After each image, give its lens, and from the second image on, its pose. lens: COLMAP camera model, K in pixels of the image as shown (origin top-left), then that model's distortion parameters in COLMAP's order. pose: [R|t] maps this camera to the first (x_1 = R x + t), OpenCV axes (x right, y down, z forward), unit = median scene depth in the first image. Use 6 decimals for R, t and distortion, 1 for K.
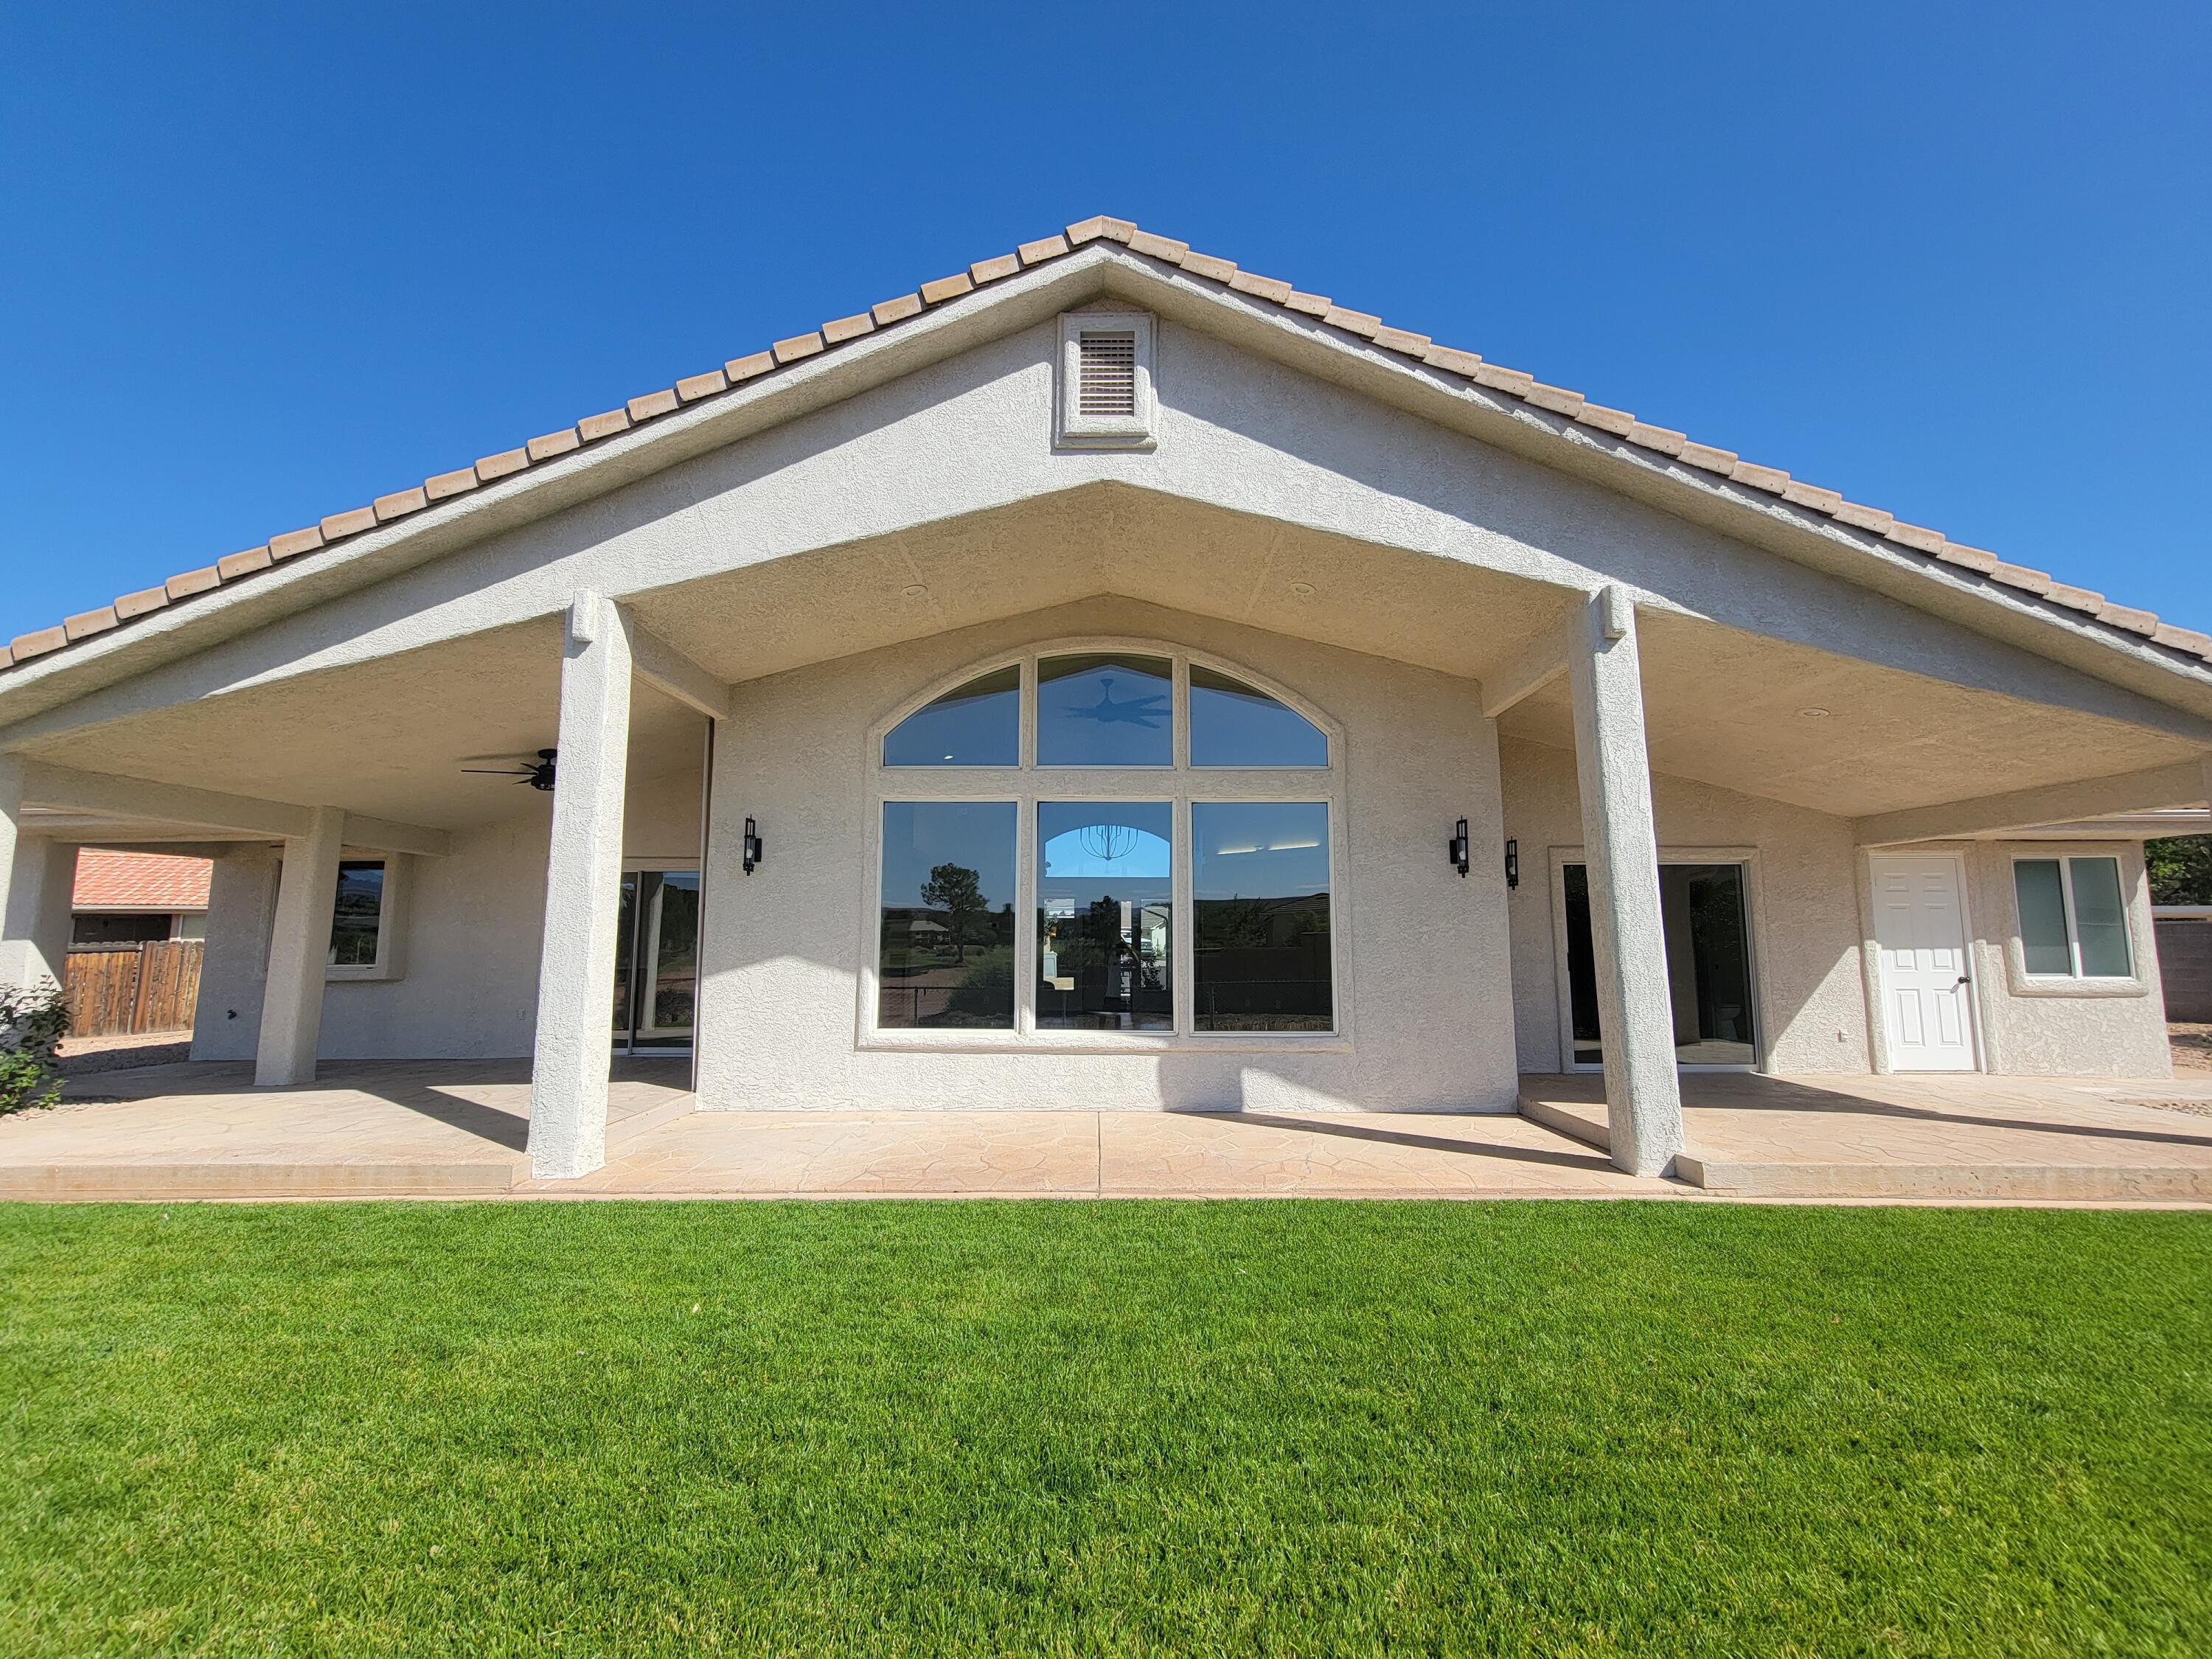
lens RADIAL K [[907.2, 0, 1110.2], [0, 907.2, 839.3], [0, 0, 1]] dist [-0.007815, 0.002246]
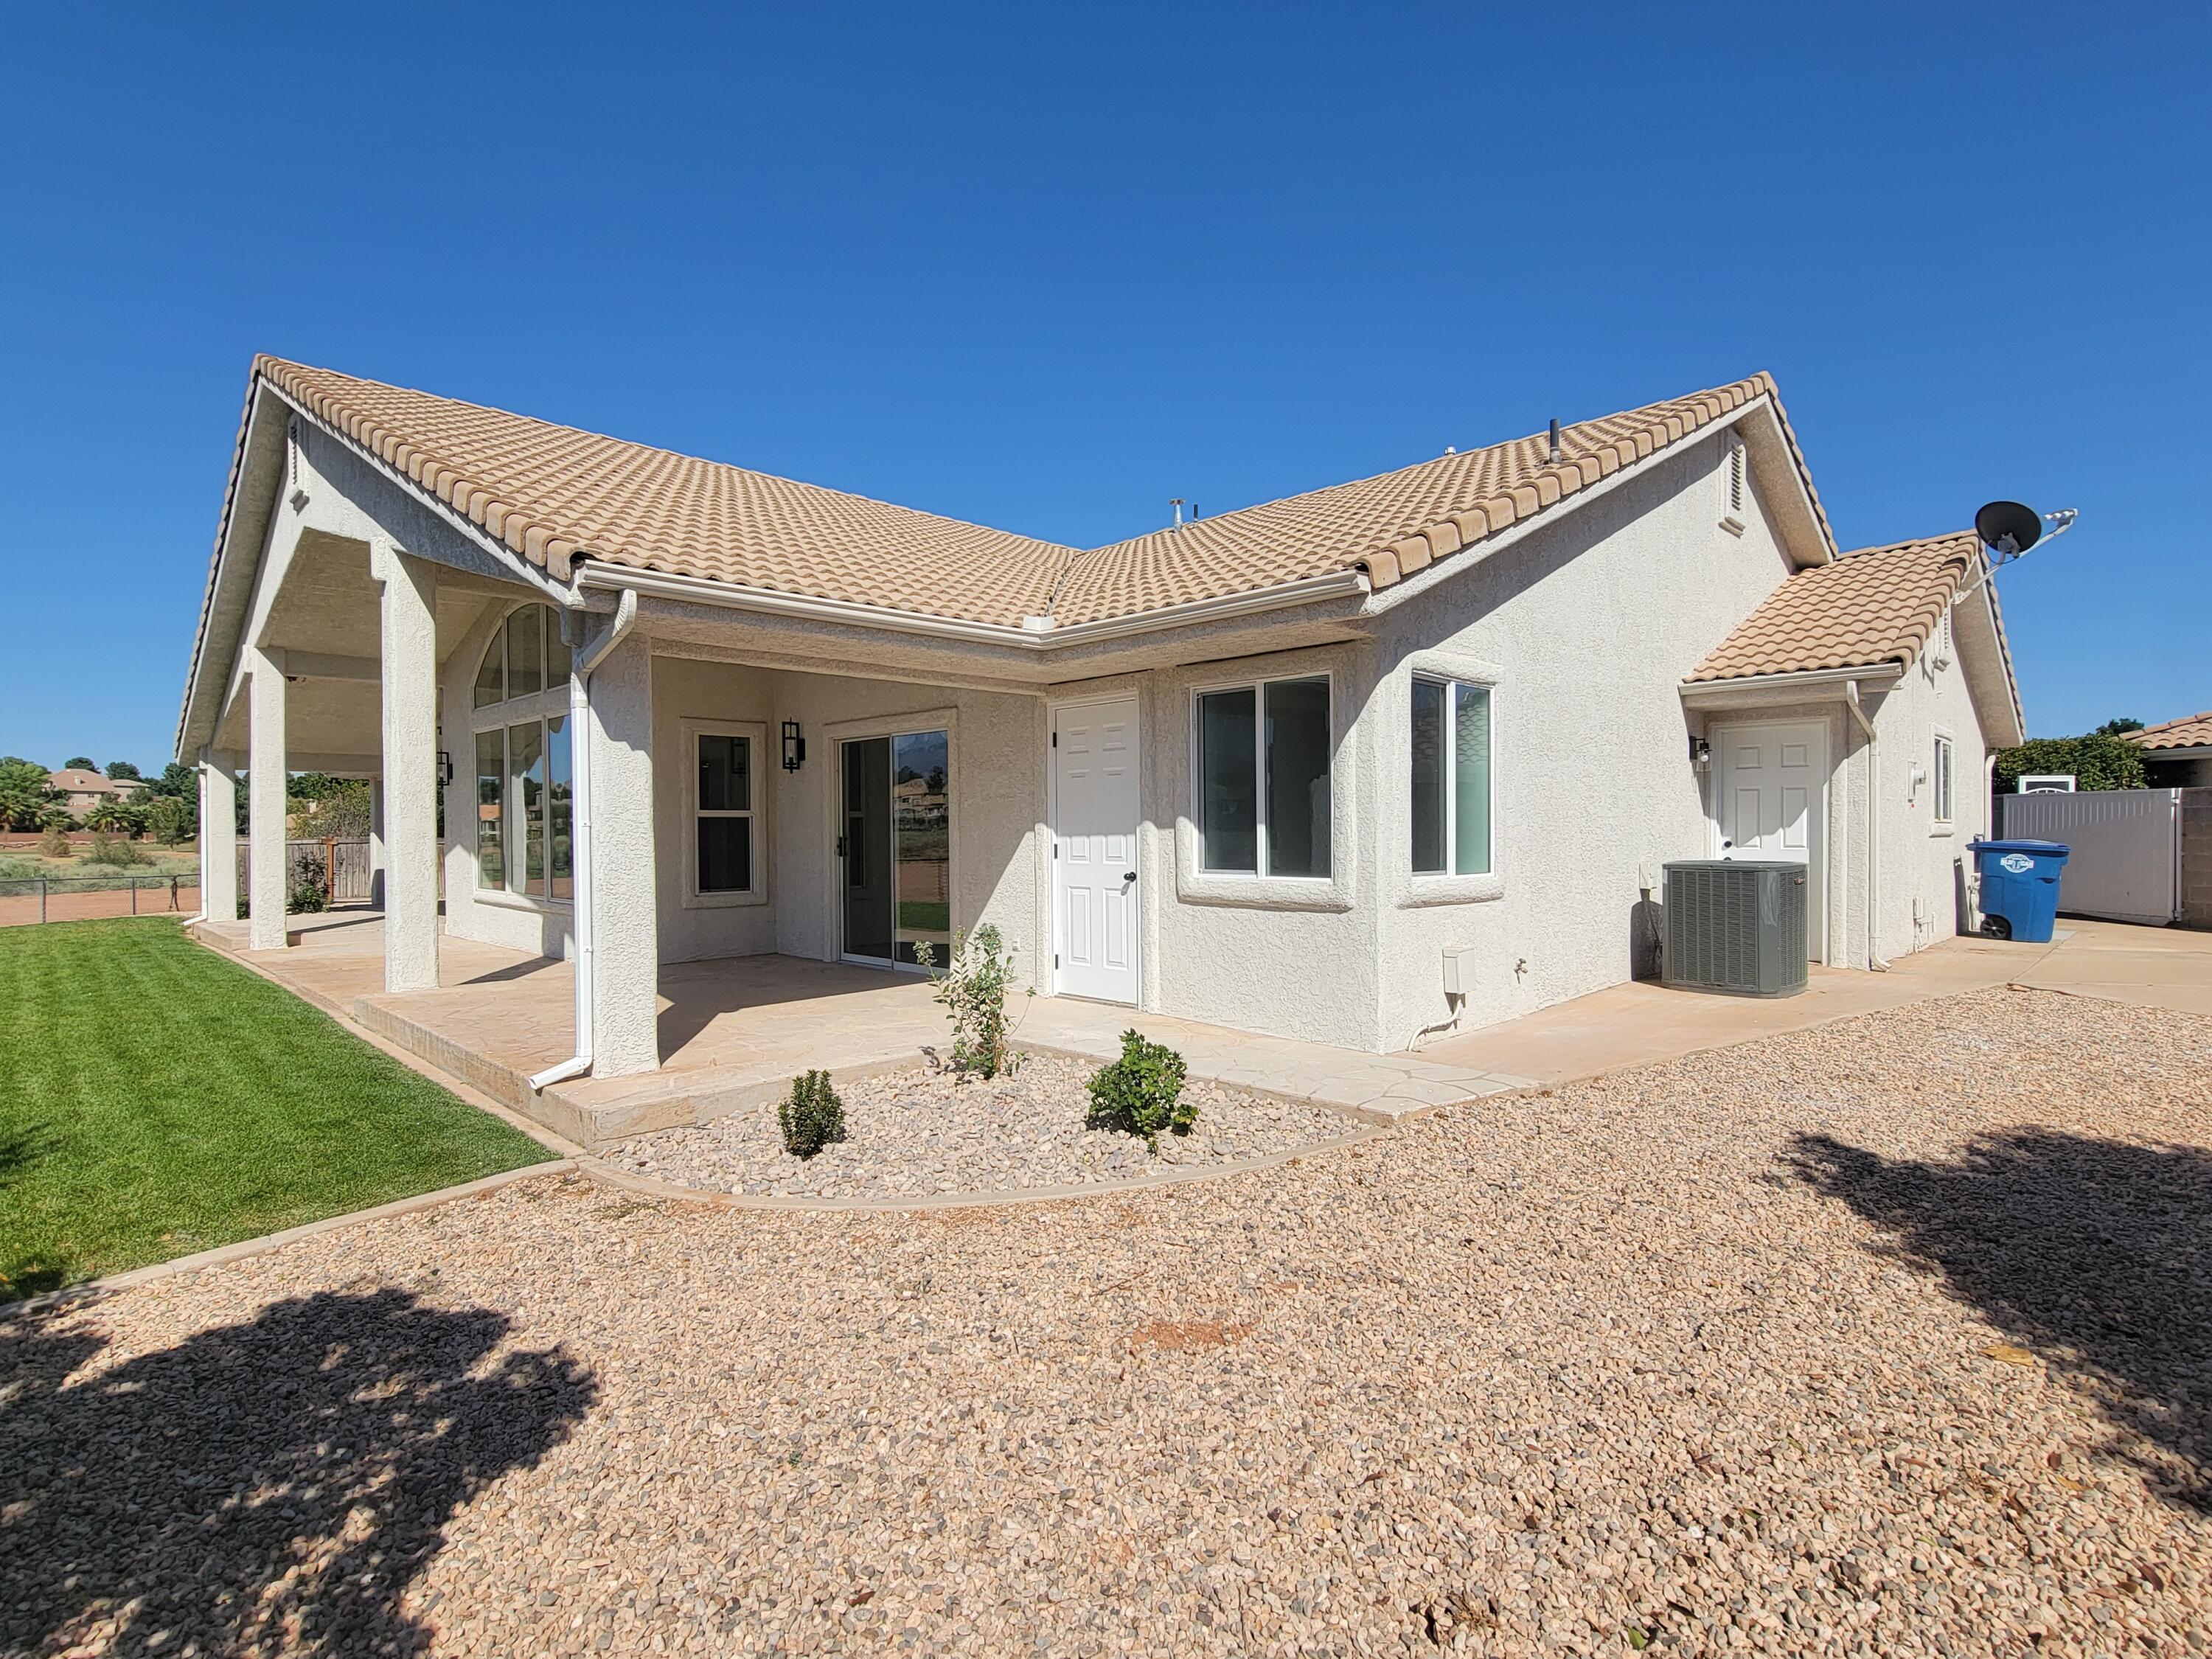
lens RADIAL K [[1110.3, 0, 1107.7], [0, 1110.3, 839.8], [0, 0, 1]] dist [0.000802, 0.000705]
pose [[0.707668, 0.000845, -0.706545, 1.796723], [0.089173, 0.991896, 0.090500, 0.056913], [0.700896, -0.127048, 0.701858, 0.458049]]
